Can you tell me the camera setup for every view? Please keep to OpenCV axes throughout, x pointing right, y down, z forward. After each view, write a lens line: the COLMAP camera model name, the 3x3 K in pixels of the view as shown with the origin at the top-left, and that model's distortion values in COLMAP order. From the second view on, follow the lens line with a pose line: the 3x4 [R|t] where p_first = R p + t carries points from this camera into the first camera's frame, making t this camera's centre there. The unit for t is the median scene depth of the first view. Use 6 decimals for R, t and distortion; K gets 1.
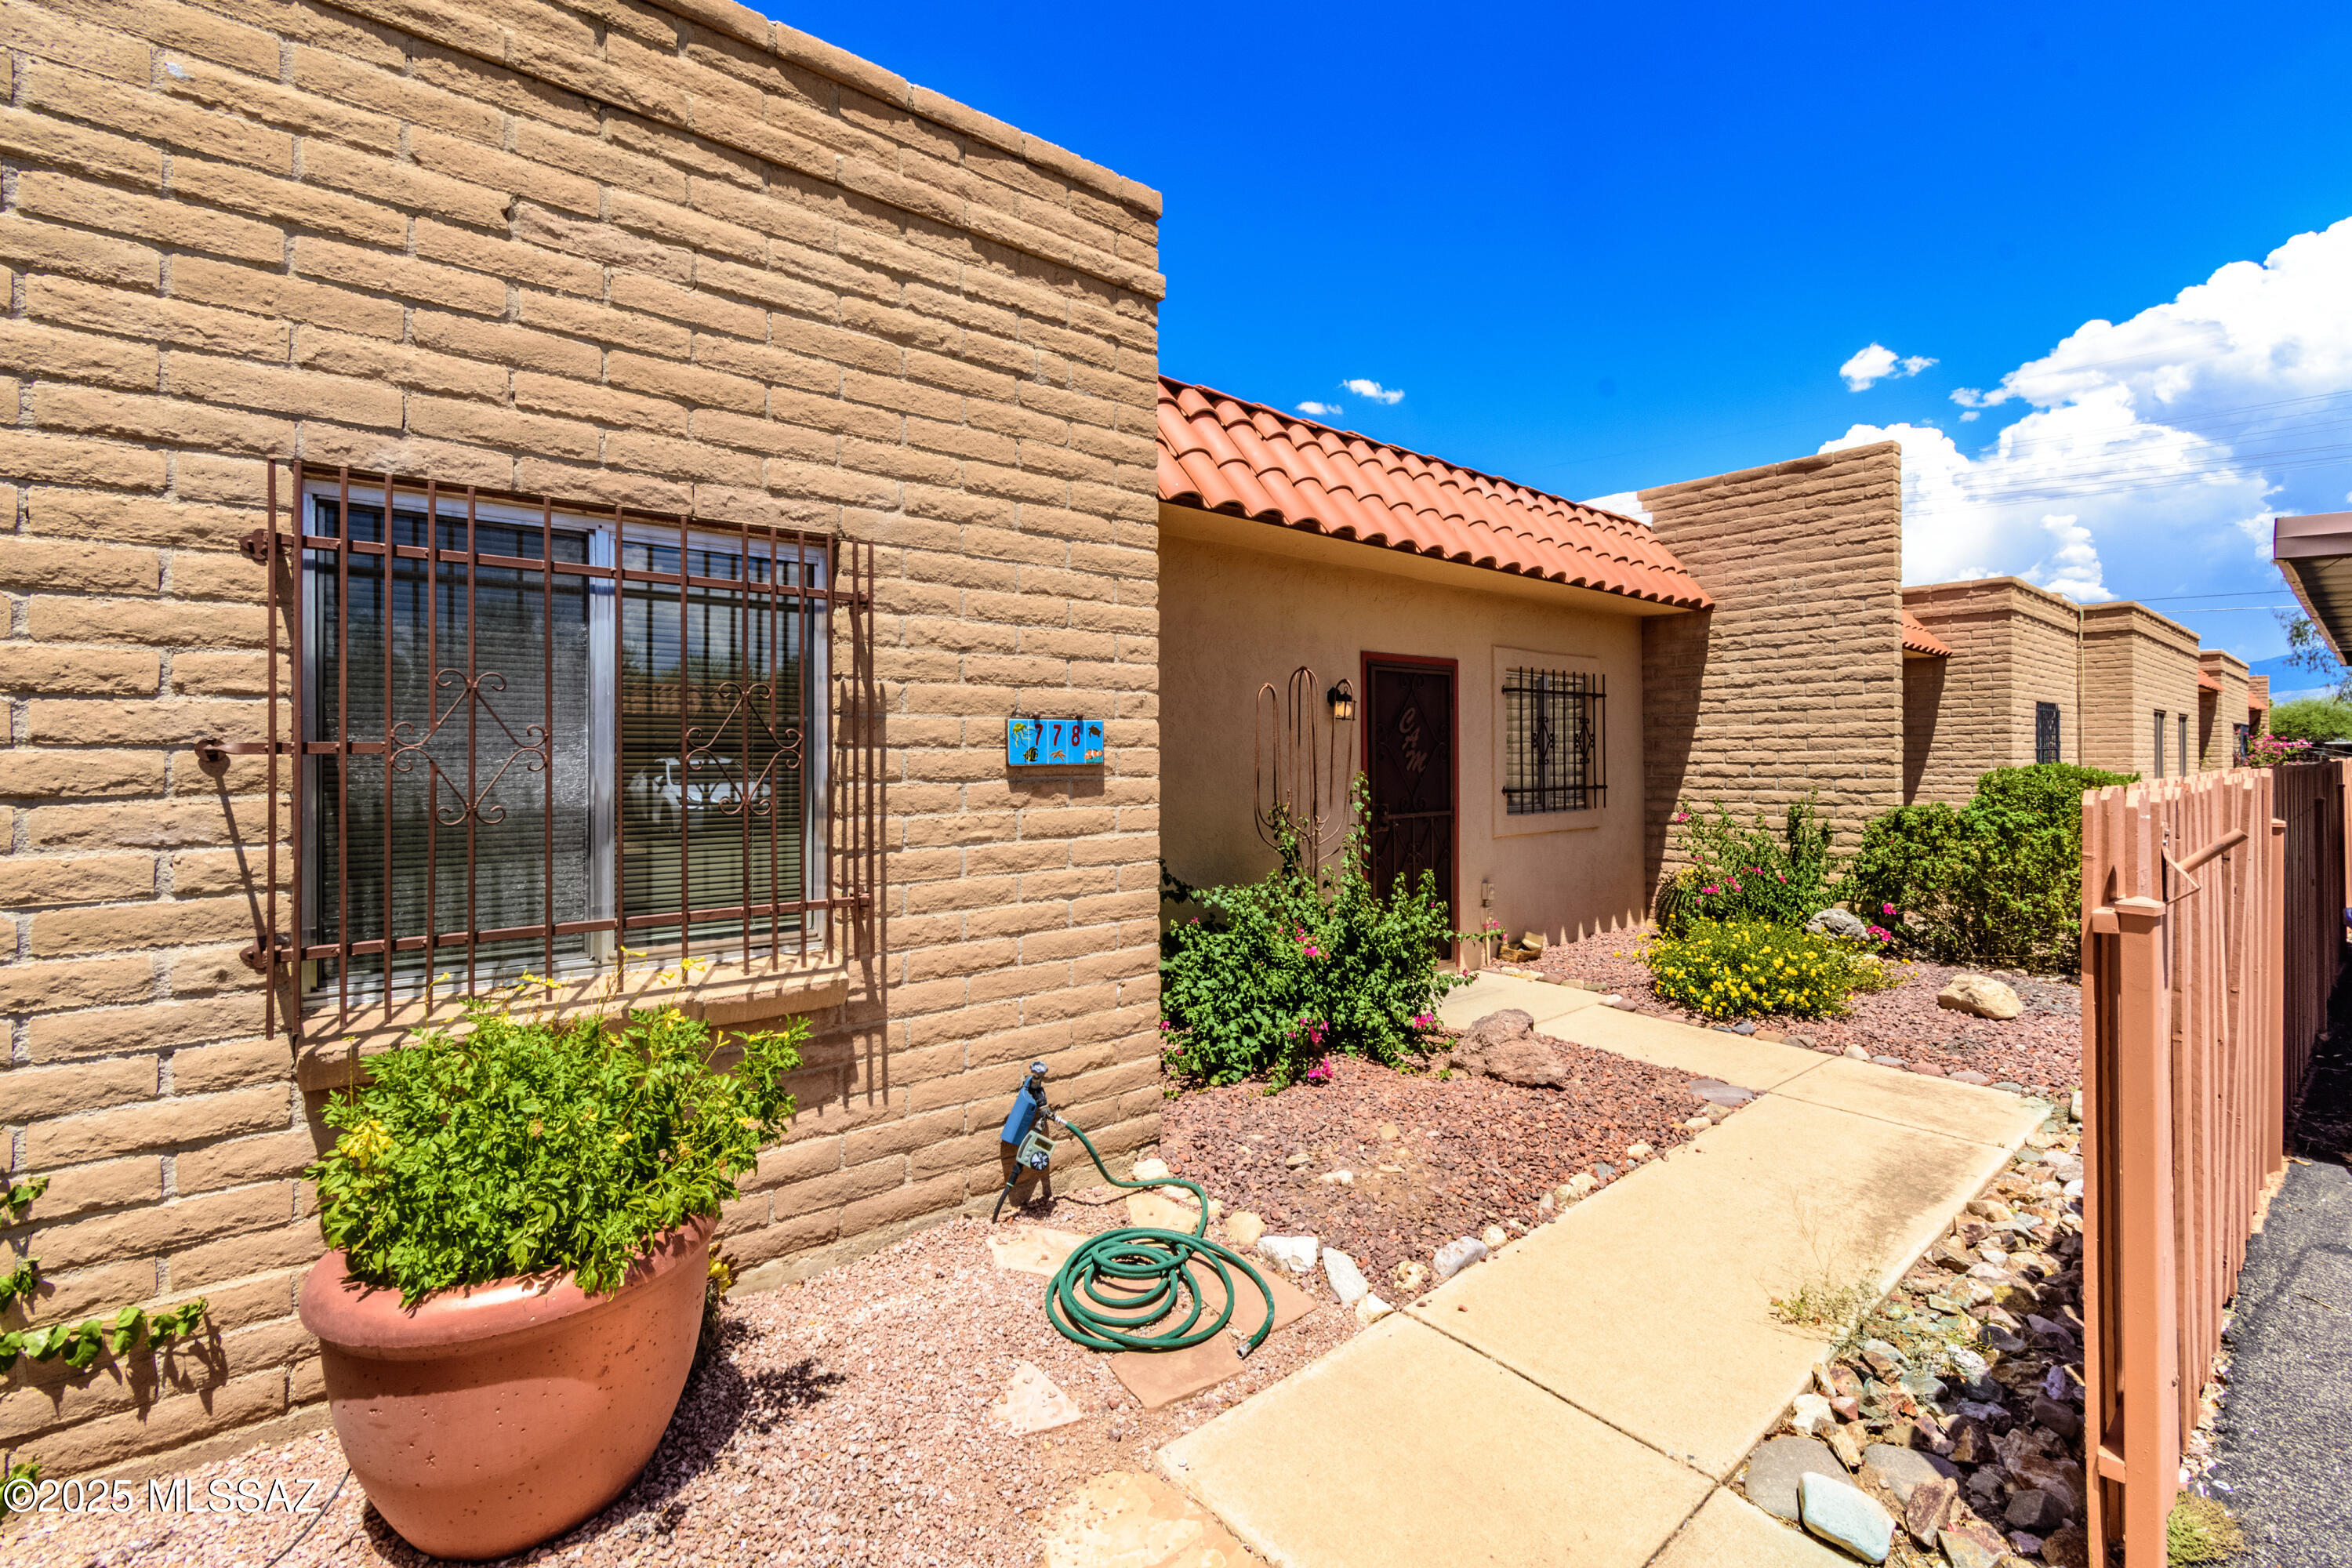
lens RADIAL K [[993.0, 0, 1175.9], [0, 993.0, 761.9], [0, 0, 1]] dist [0.002484, -0.008807]
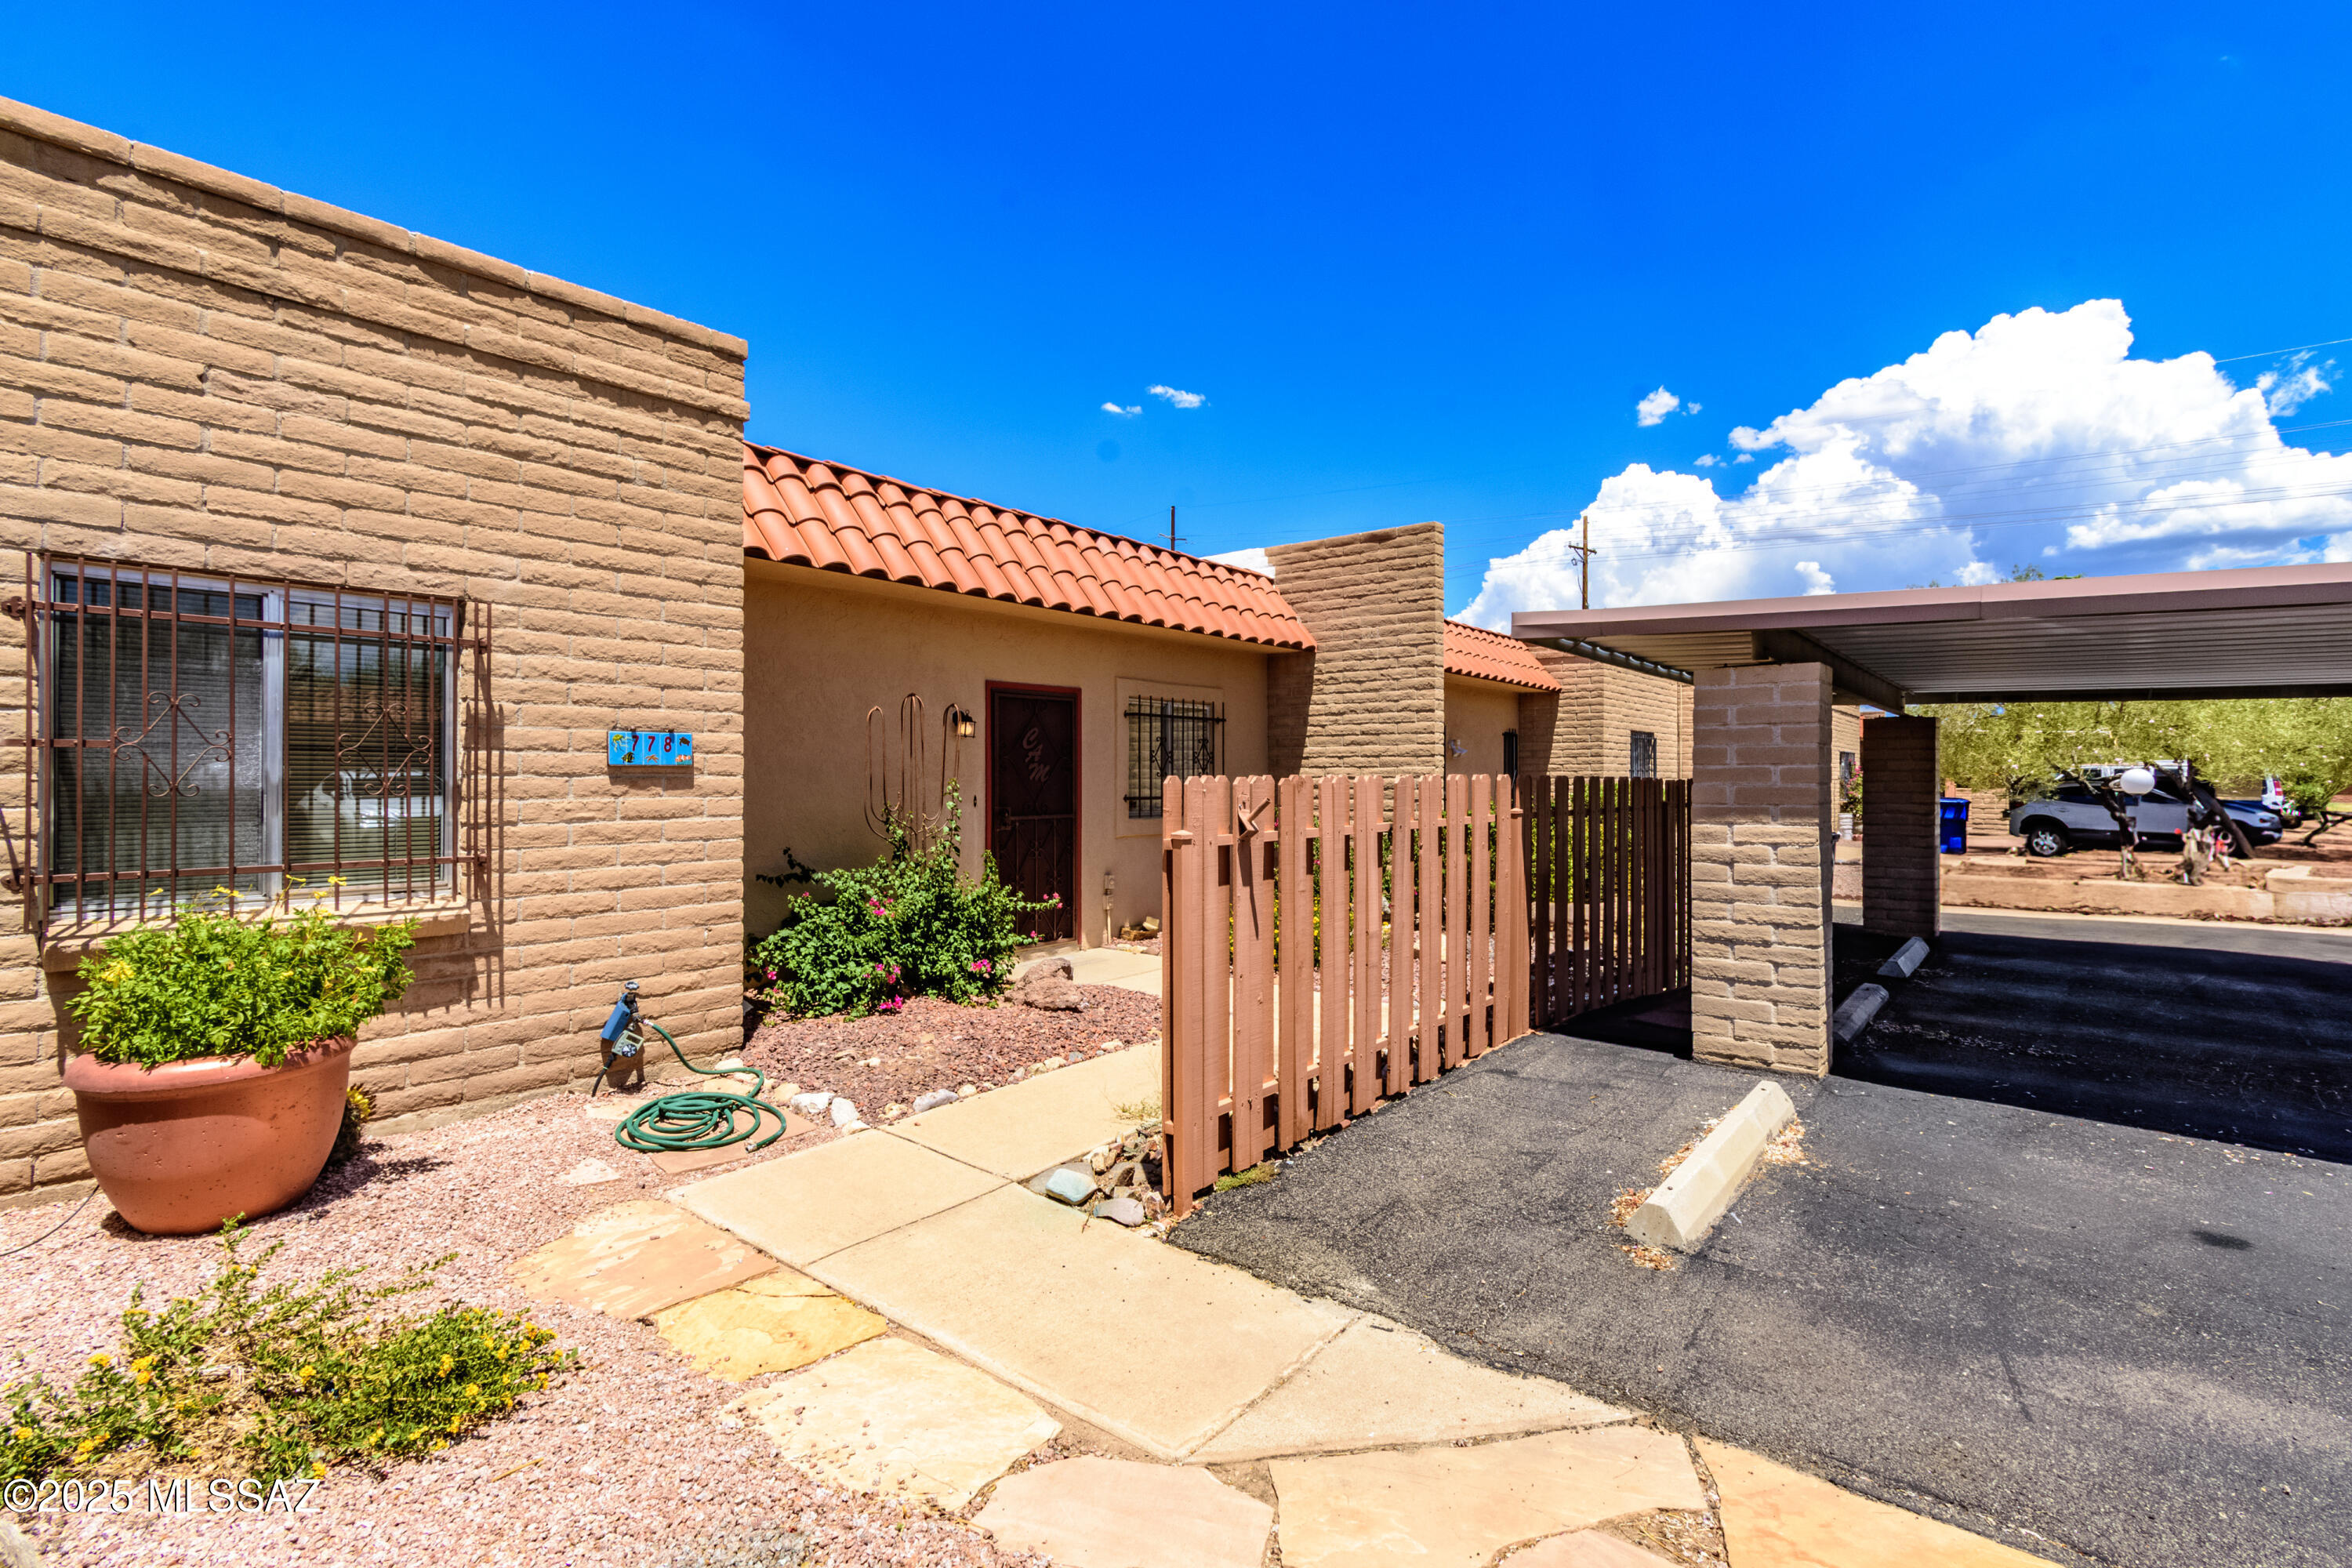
lens RADIAL K [[1056.0, 0, 1176.0], [0, 1056.0, 784.0], [0, 0, 1]] dist [-0.002387, -0.005081]
pose [[0.981636, 0.004421, 0.190710, 0.355618], [-0.004400, 0.999990, -0.000534, 0.029632], [-0.190711, -0.000315, 0.981646, -0.636034]]
